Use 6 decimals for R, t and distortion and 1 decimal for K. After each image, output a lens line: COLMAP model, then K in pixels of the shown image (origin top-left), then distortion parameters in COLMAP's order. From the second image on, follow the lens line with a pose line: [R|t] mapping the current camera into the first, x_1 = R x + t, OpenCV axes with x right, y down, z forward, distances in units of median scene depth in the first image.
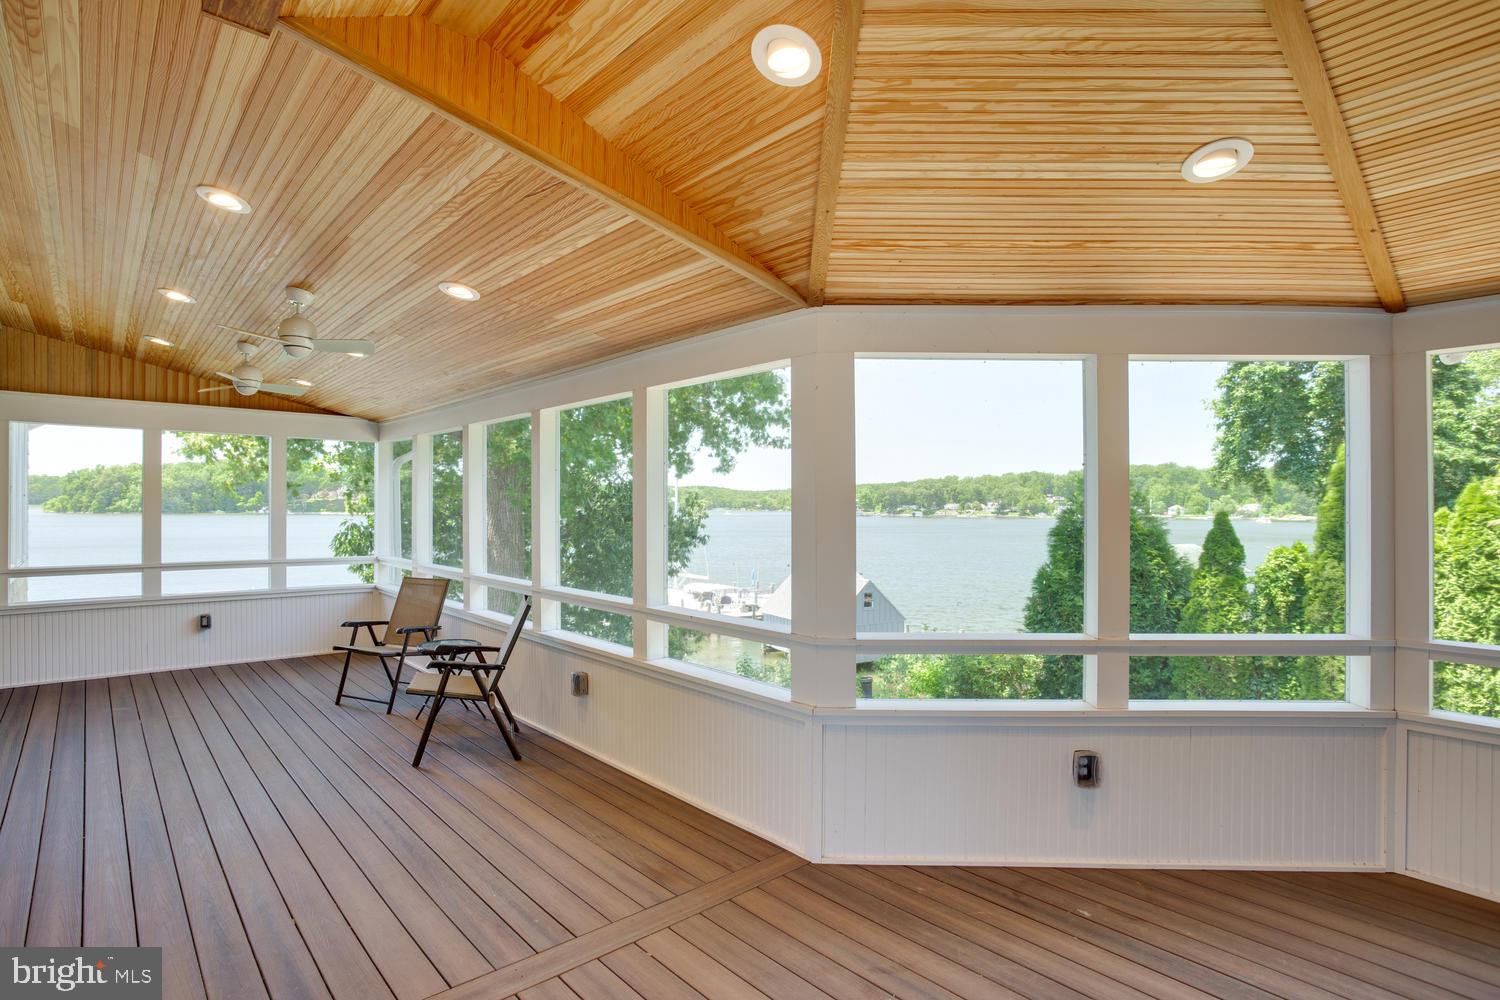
lens RADIAL K [[746.2, 0, 750.0], [0, 746.2, 500.0], [0, 0, 1]] dist [-0.059193, 0.000257]
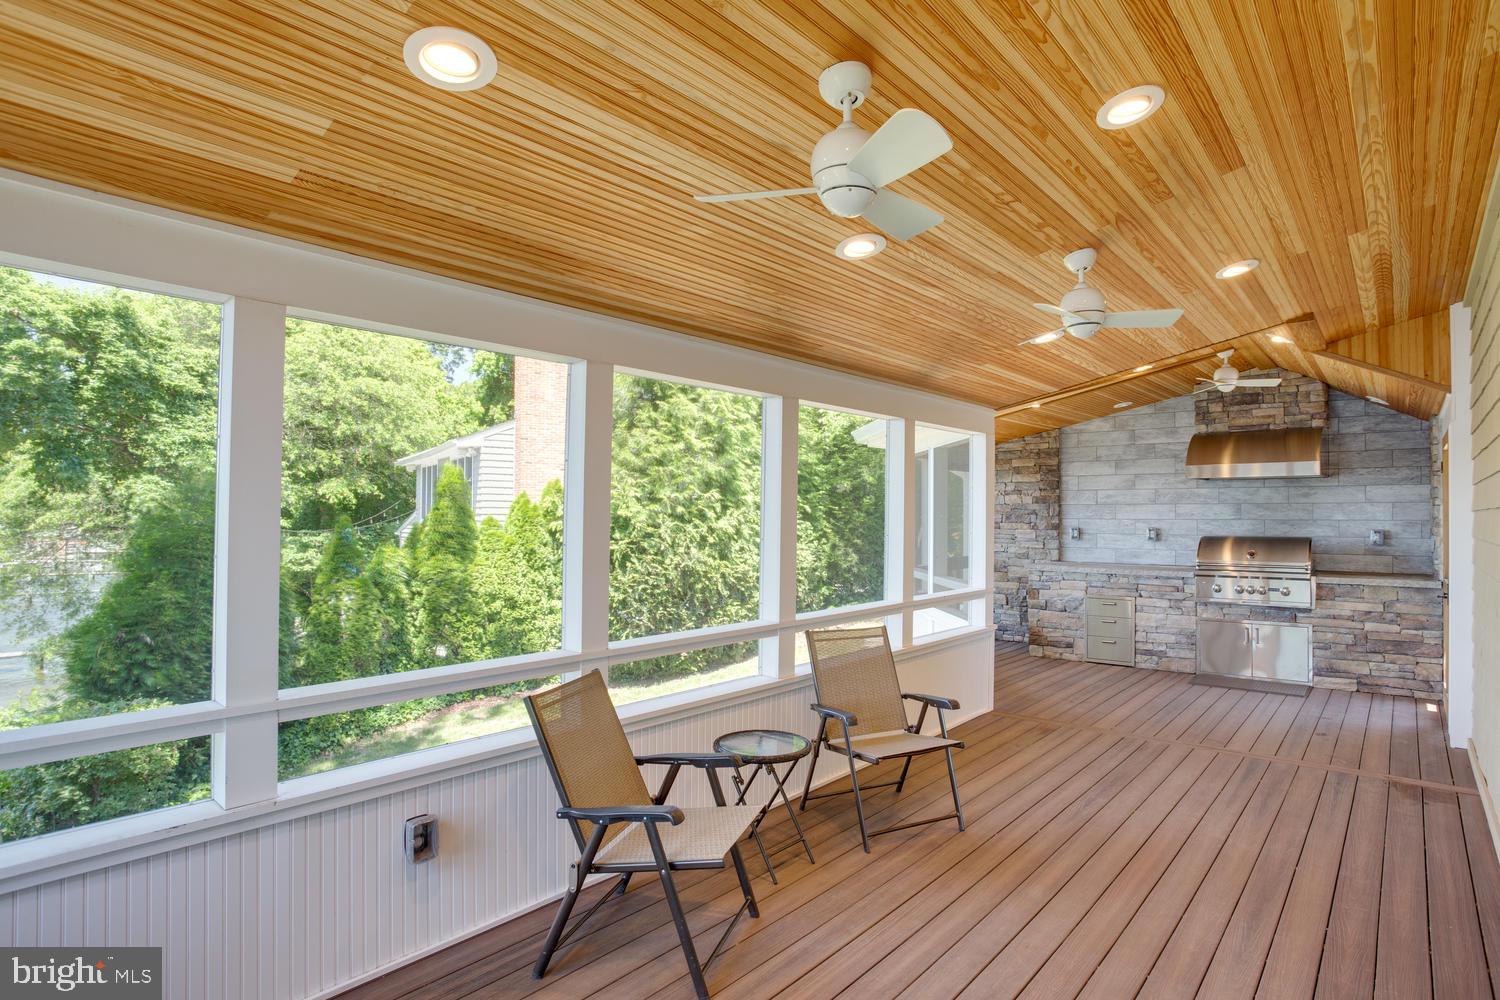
lens RADIAL K [[737.9, 0, 756.3], [0, 737.9, 490.9], [0, 0, 1]] dist [-0.053717, 0.024515]
pose [[-0.076566, 0.019619, 0.996871, -1.012878], [-0.010600, 0.999734, -0.020489, -0.016228], [-0.997008, -0.012135, -0.076338, 1.010350]]
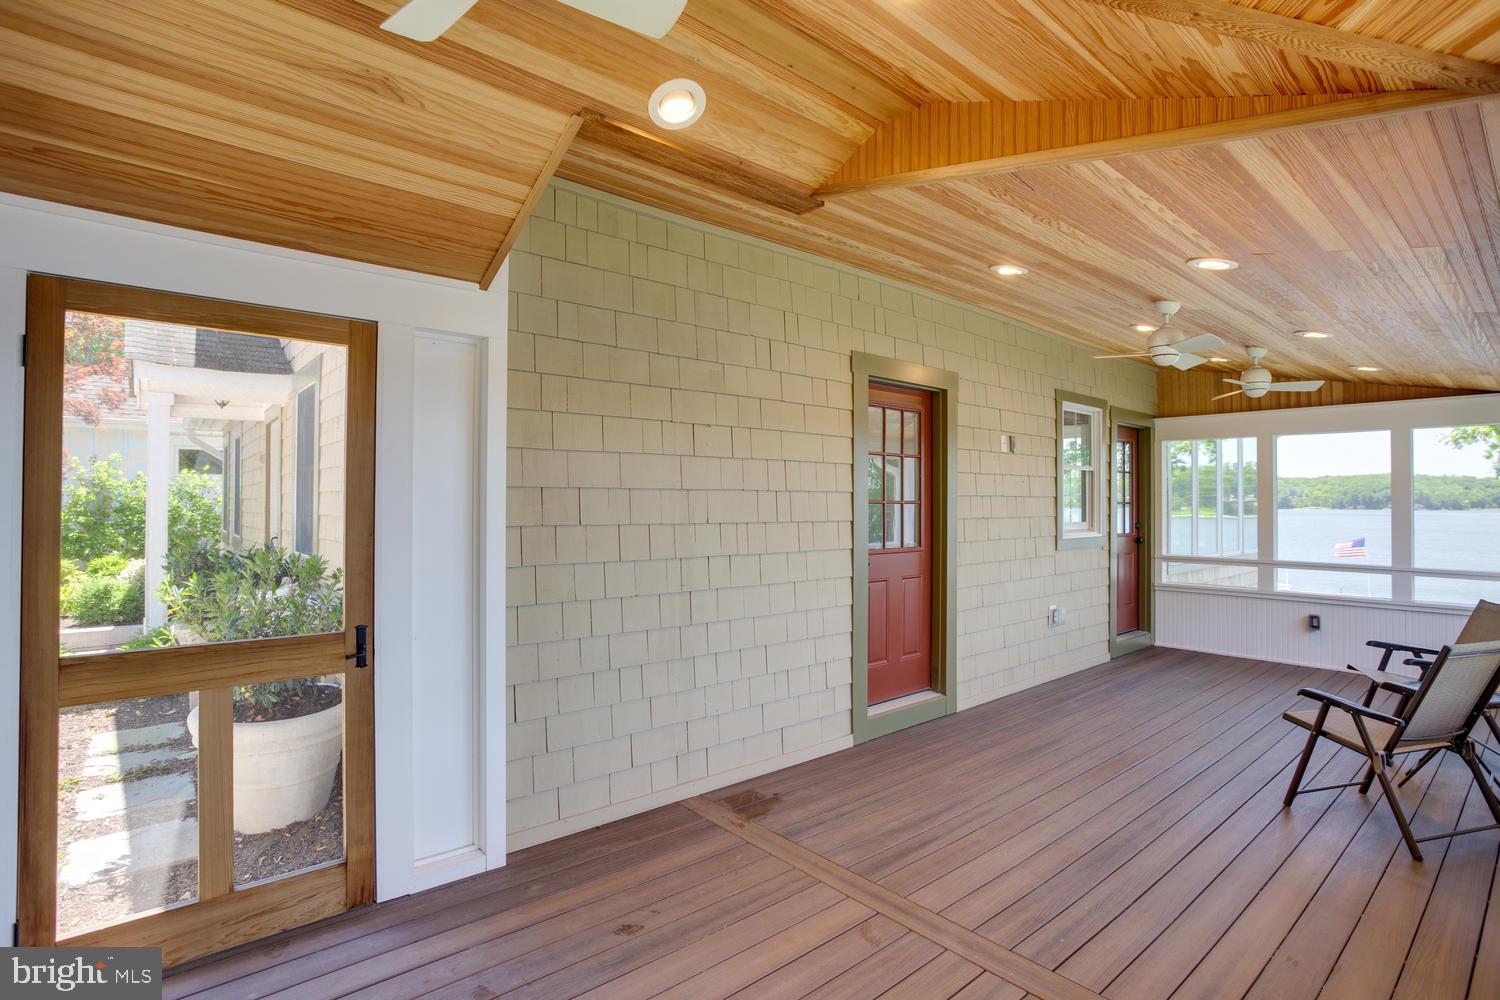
lens RADIAL K [[737.9, 0, 756.3], [0, 737.9, 490.9], [0, 0, 1]] dist [-0.053717, 0.024515]
pose [[-0.032993, -0.021962, -0.999214, 0.321257], [0.005155, 0.999742, -0.022144, 0.005434], [0.999442, -0.005882, -0.032871, 0.303250]]
